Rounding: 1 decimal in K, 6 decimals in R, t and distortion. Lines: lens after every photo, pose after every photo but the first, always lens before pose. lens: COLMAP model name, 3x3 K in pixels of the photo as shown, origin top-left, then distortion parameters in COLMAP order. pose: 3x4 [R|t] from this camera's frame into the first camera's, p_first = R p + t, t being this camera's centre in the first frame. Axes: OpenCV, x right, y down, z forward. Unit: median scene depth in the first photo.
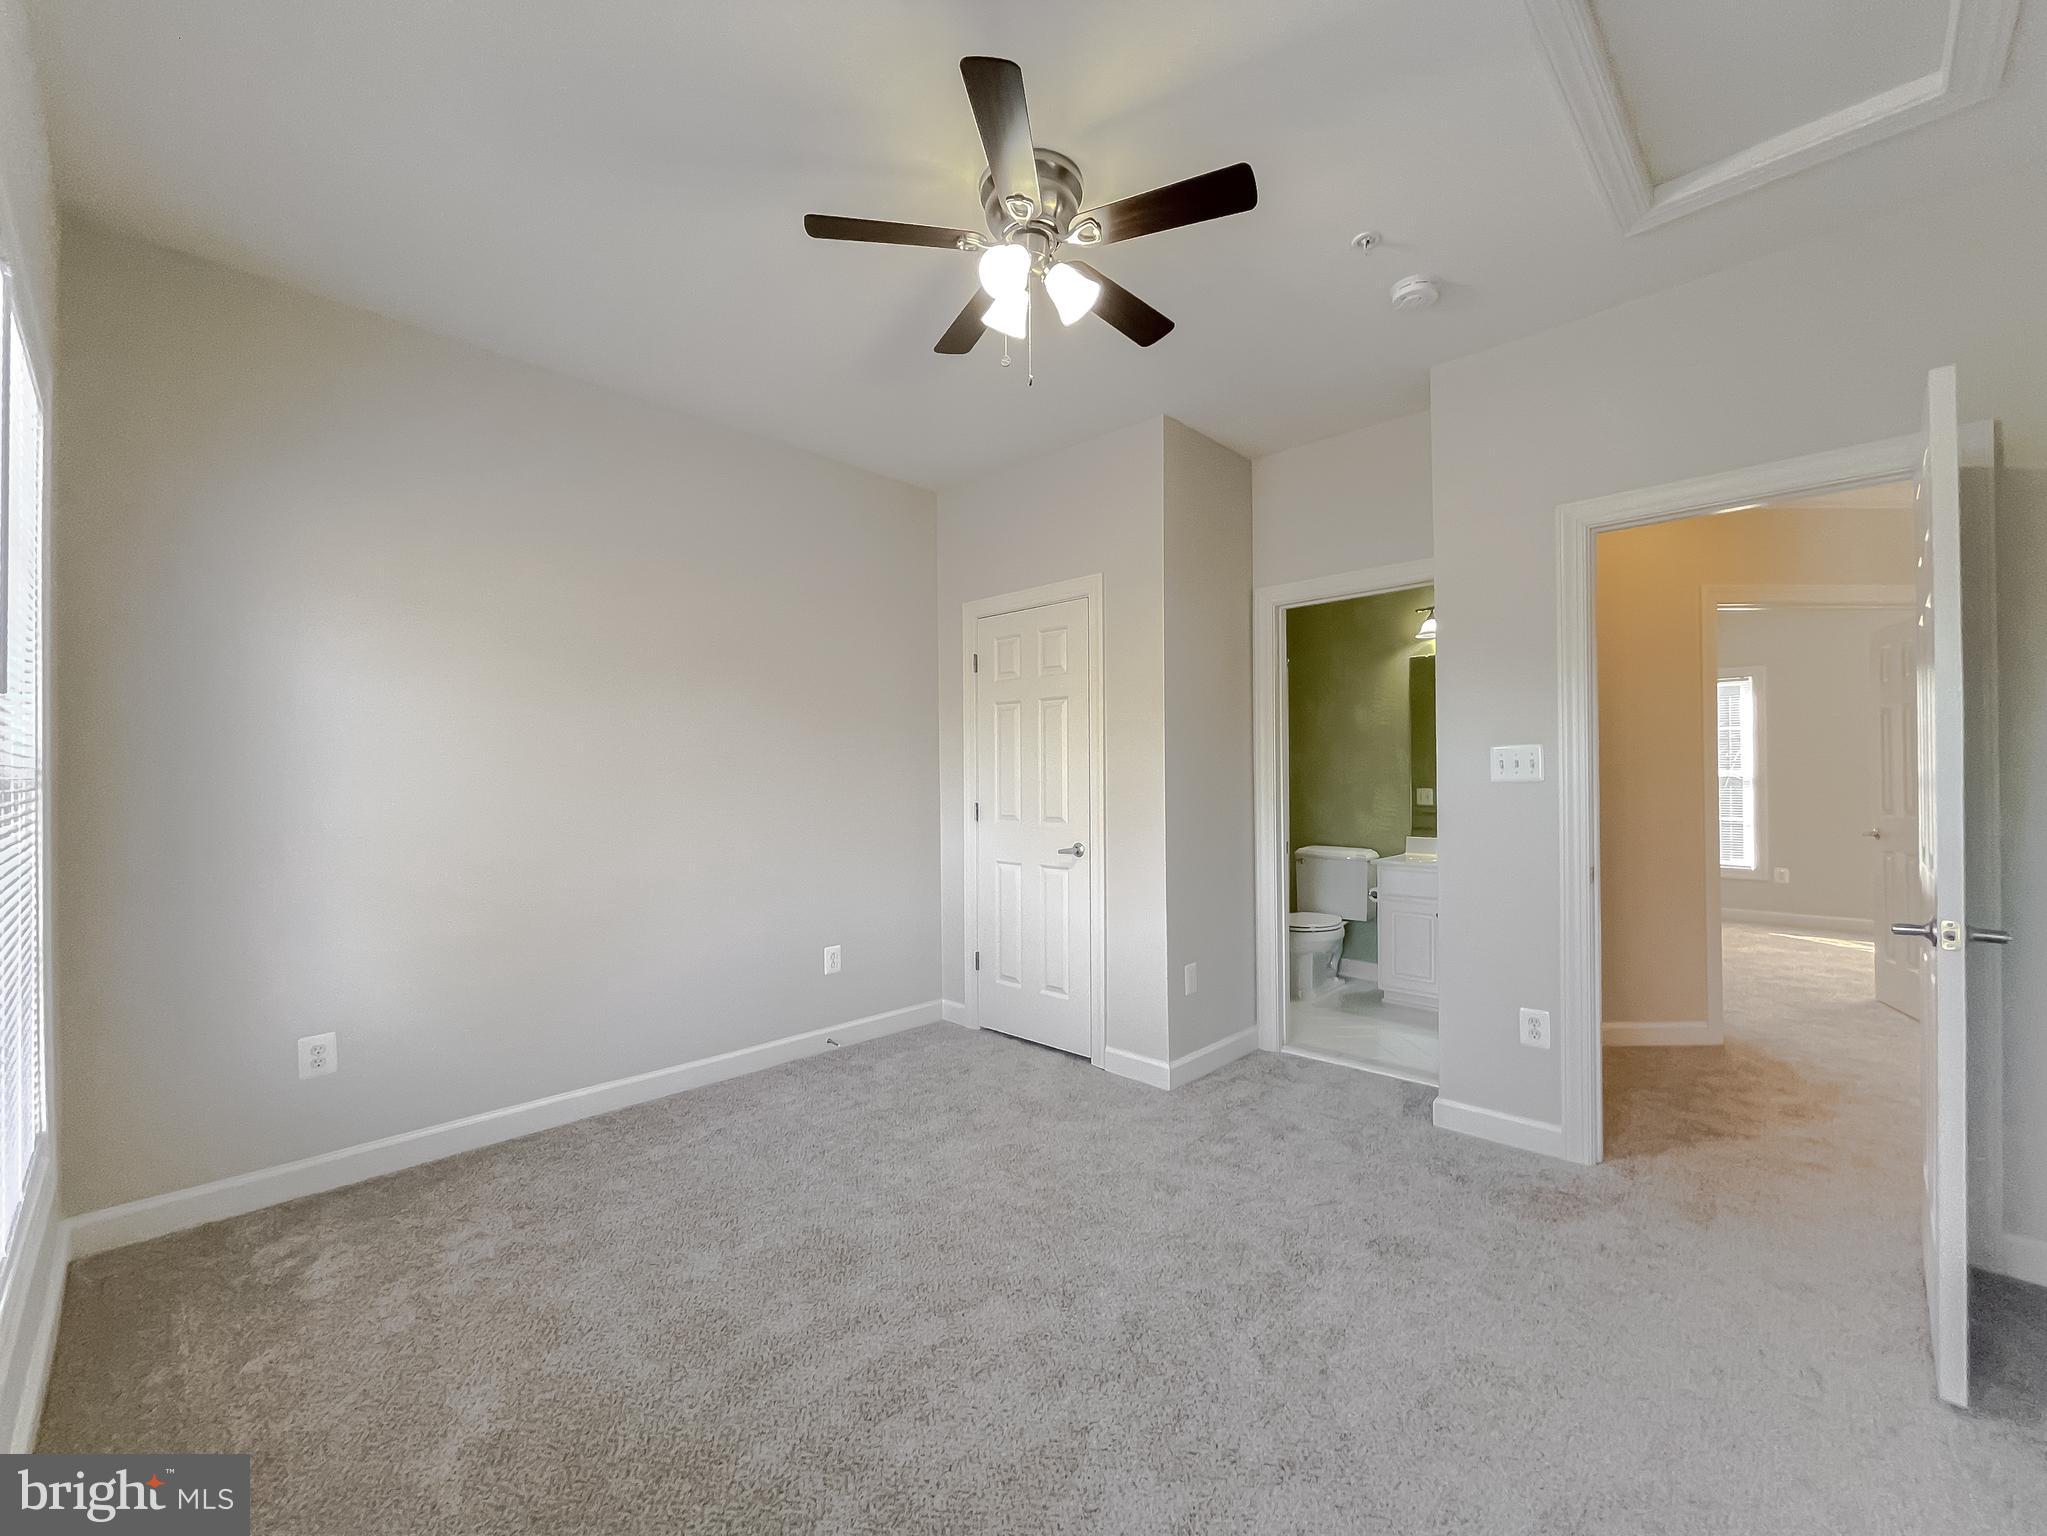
lens RADIAL K [[839.3, 0, 1019.2], [0, 839.3, 773.9], [0, 0, 1]] dist [0.001573, 0.000026]
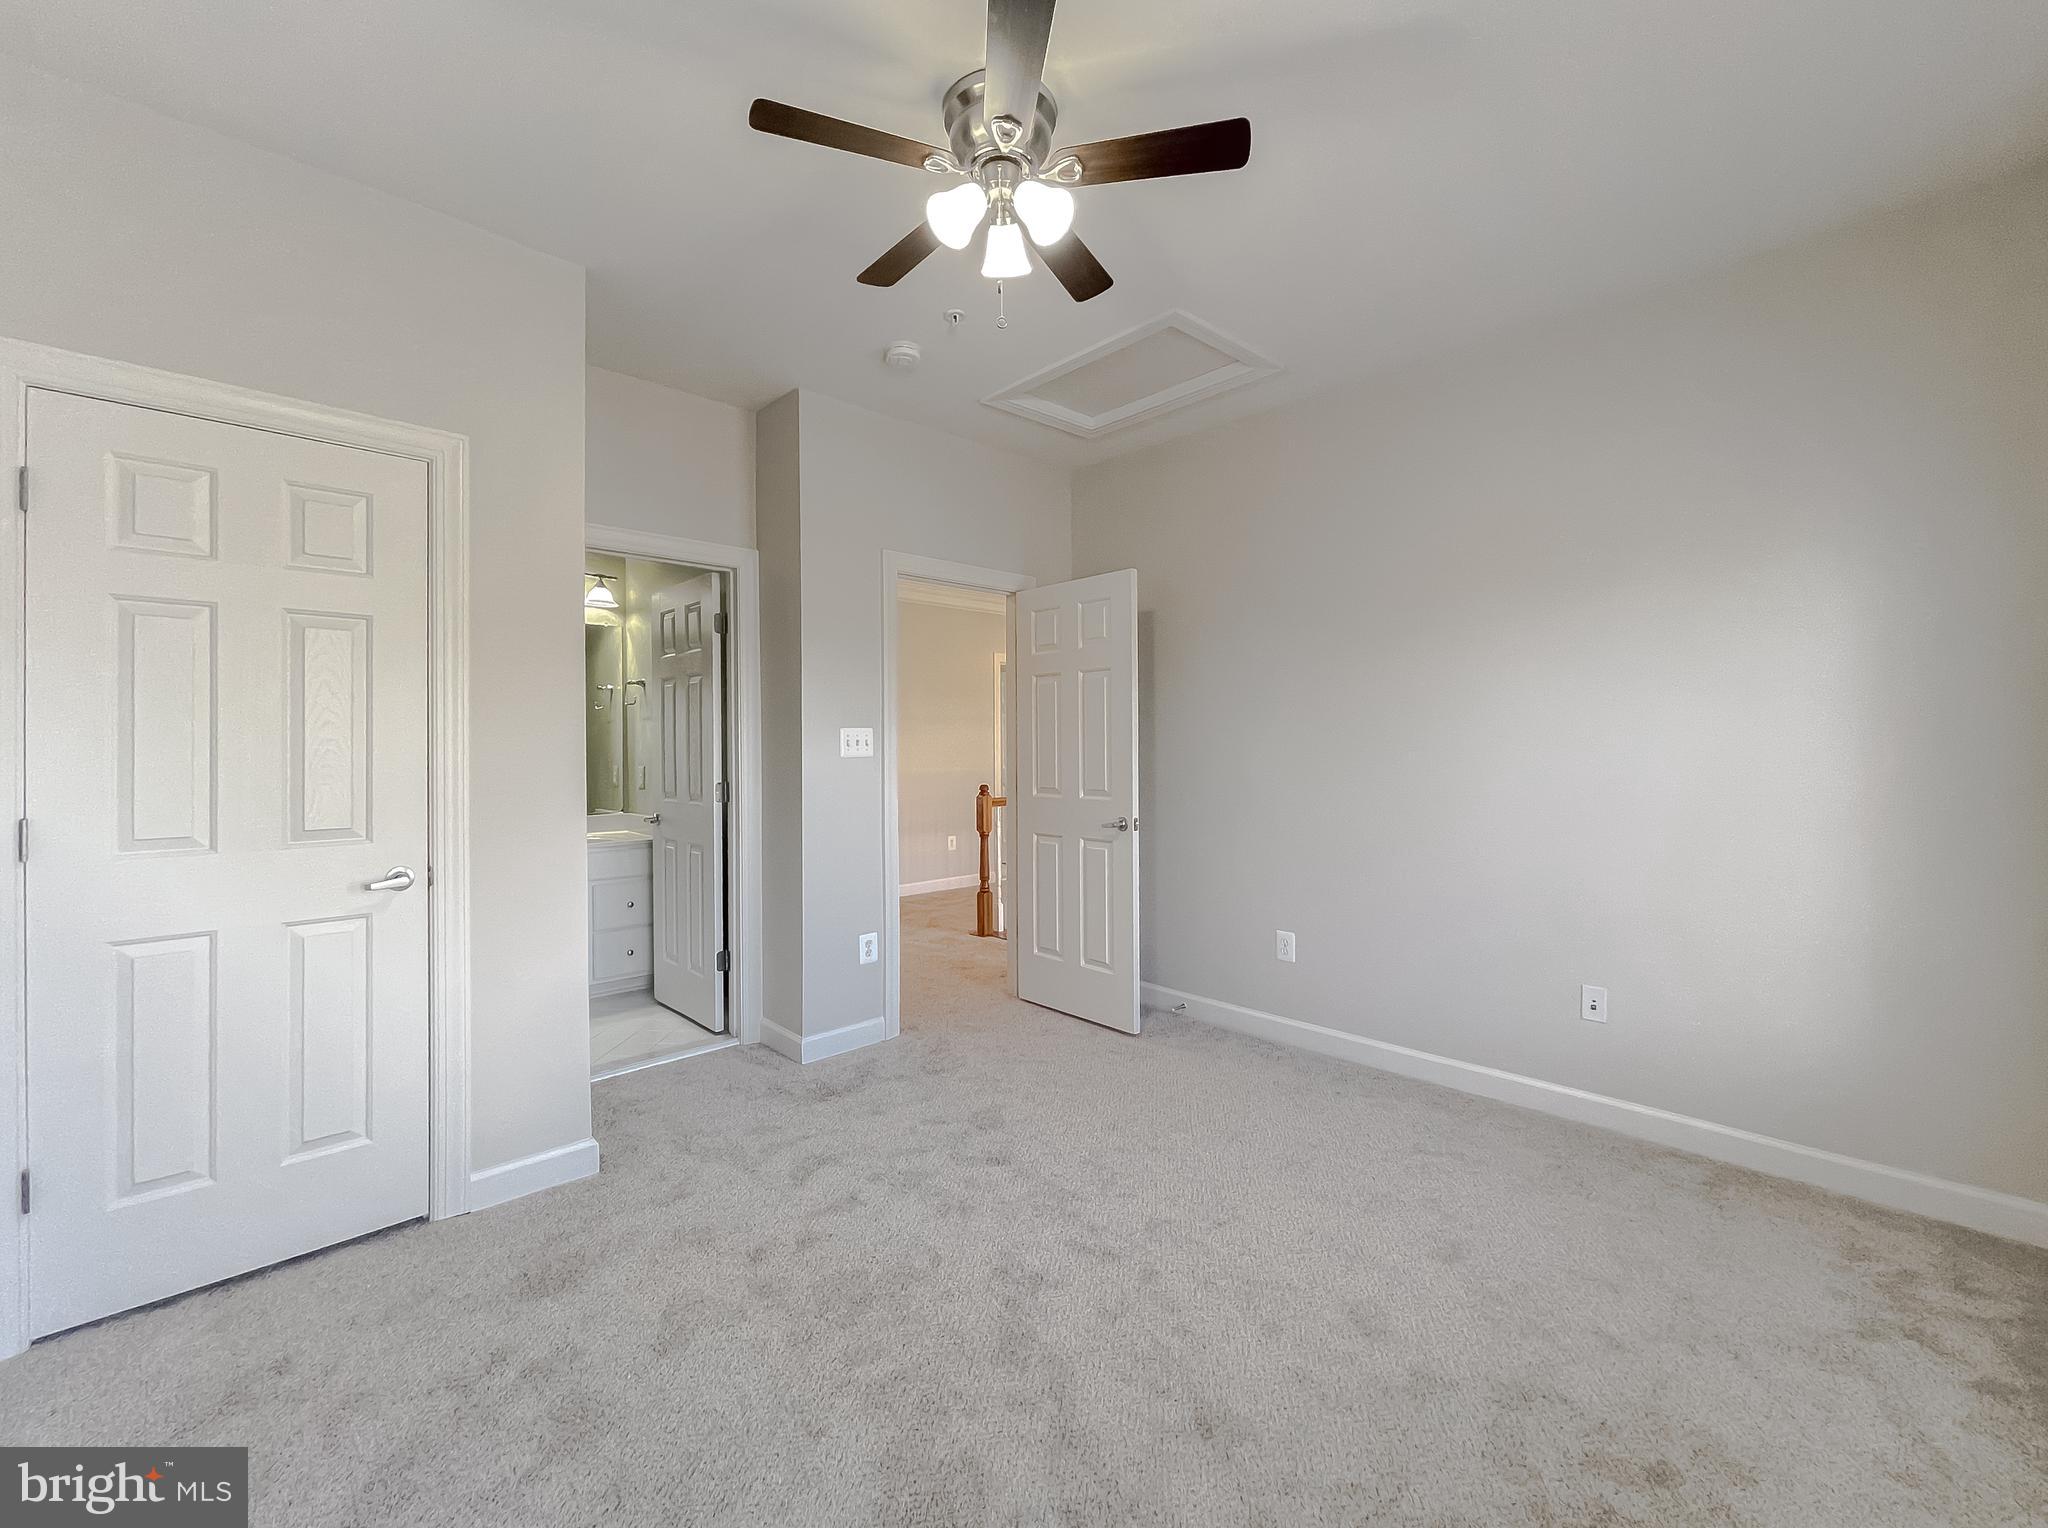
lens RADIAL K [[840.2, 0, 1028.1], [0, 840.2, 745.7], [0, 0, 1]] dist [-0.006309, 0.000565]
pose [[0.038616, 0.005131, 0.999241, -0.653467], [-0.002521, 0.999984, -0.005037, -0.001540], [-0.999251, -0.002325, 0.038628, 0.696361]]
